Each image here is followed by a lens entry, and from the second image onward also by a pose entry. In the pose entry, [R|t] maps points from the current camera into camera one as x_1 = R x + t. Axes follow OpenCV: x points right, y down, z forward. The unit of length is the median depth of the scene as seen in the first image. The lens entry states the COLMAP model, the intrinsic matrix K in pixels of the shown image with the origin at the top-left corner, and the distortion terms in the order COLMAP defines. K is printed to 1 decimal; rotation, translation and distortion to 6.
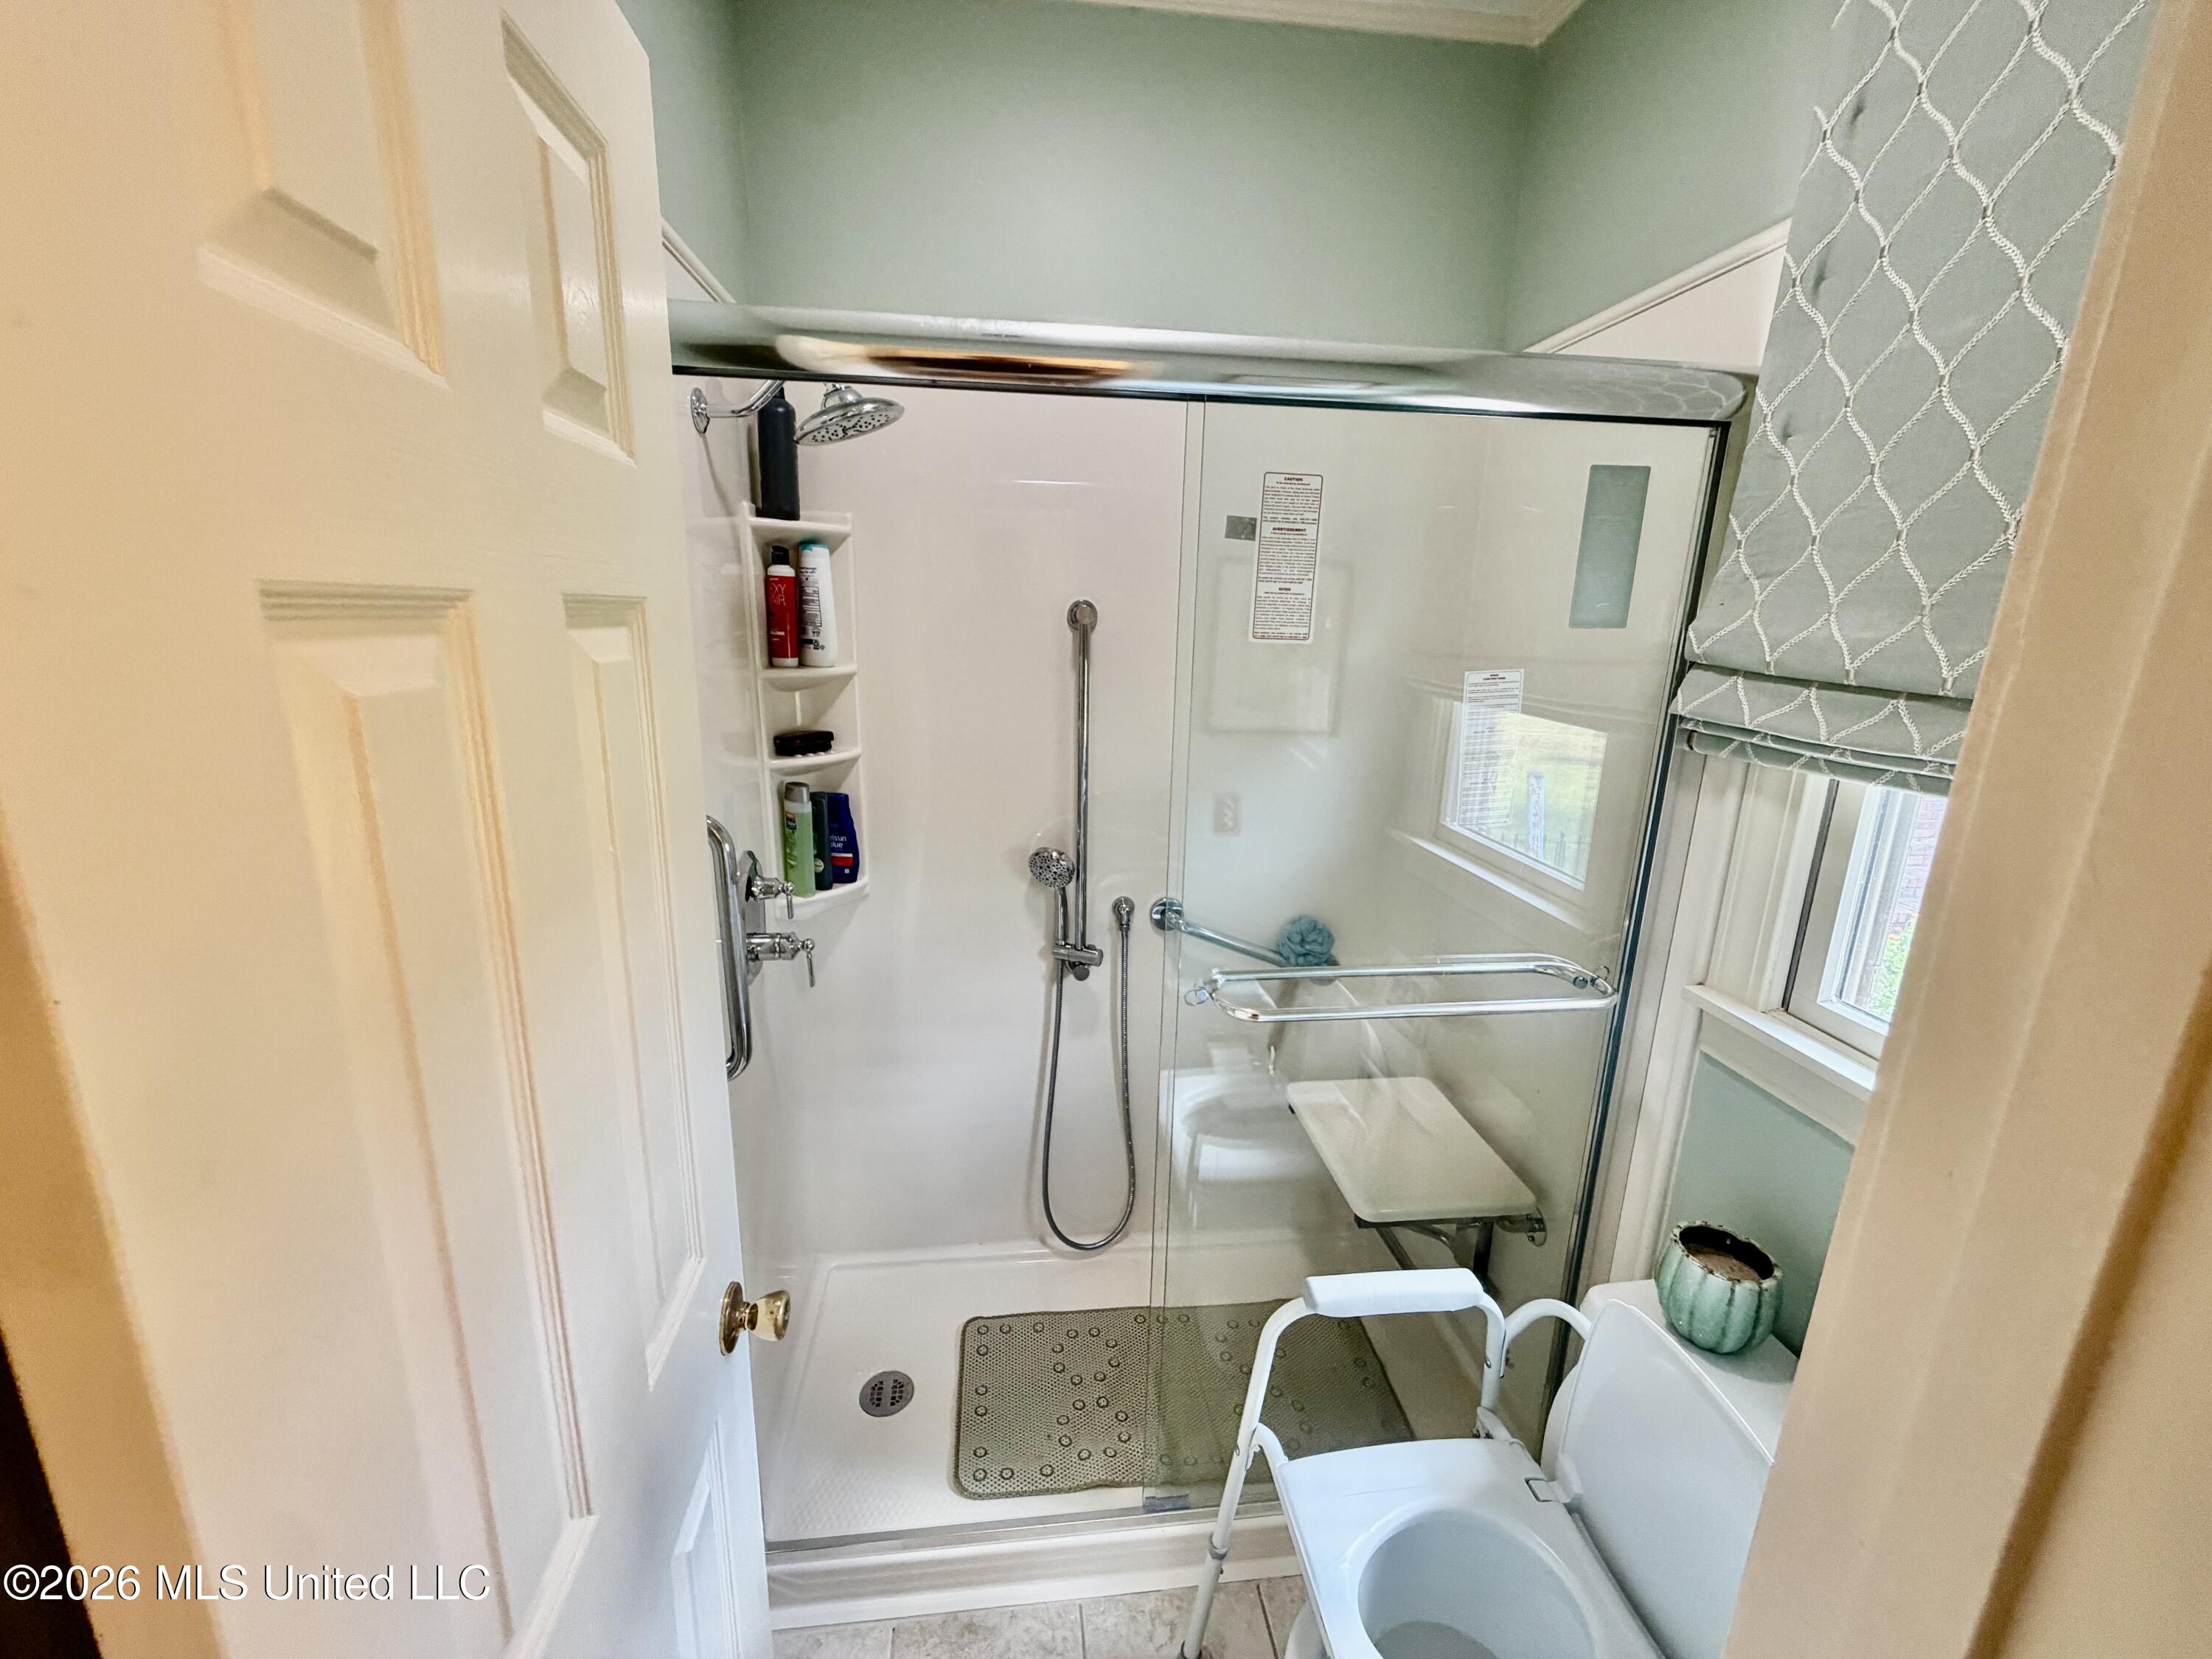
lens RADIAL K [[880.9, 0, 1095.5], [0, 880.9, 827.5], [0, 0, 1]] dist [0.000323, -0.000173]
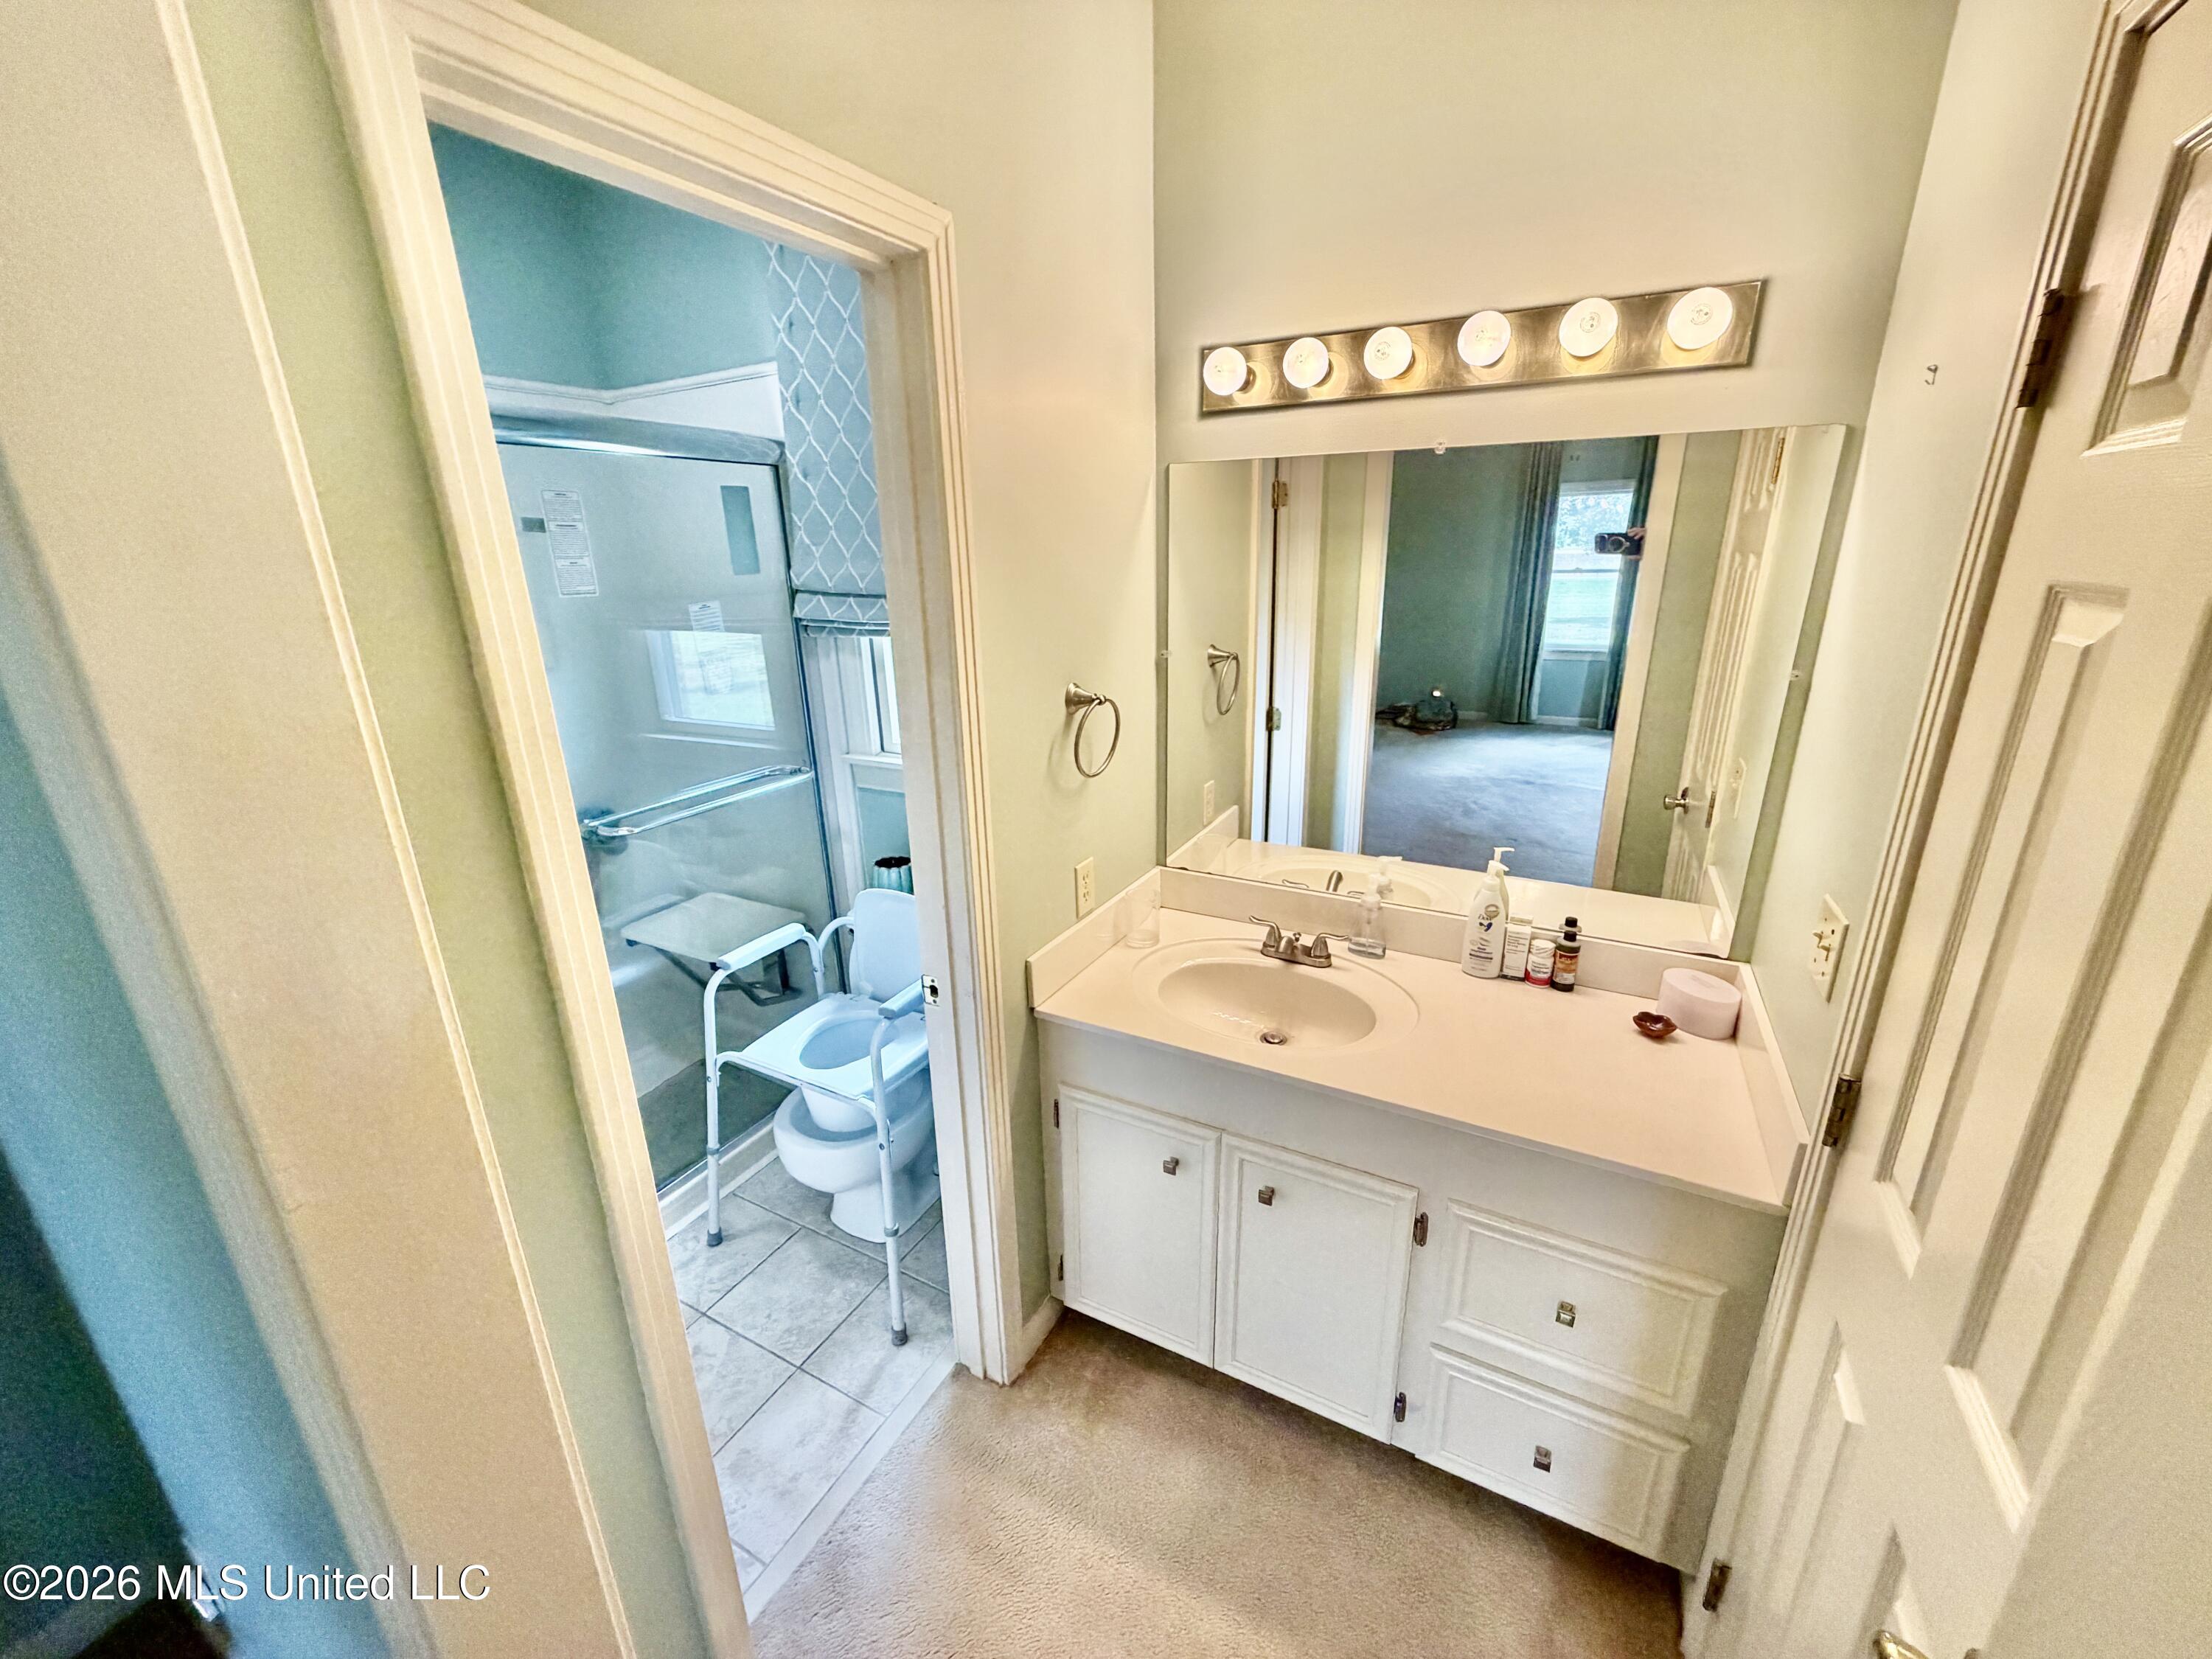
lens RADIAL K [[880.9, 0, 1102.9], [0, 880.9, 831.6], [0, 0, 1]] dist [0.000323, -0.000173]
pose [[0.568060, -0.287025, 0.771313, -0.595917], [0.231130, 0.955132, 0.185206, 0.118954], [-0.789865, 0.073065, 0.608913, -0.682206]]
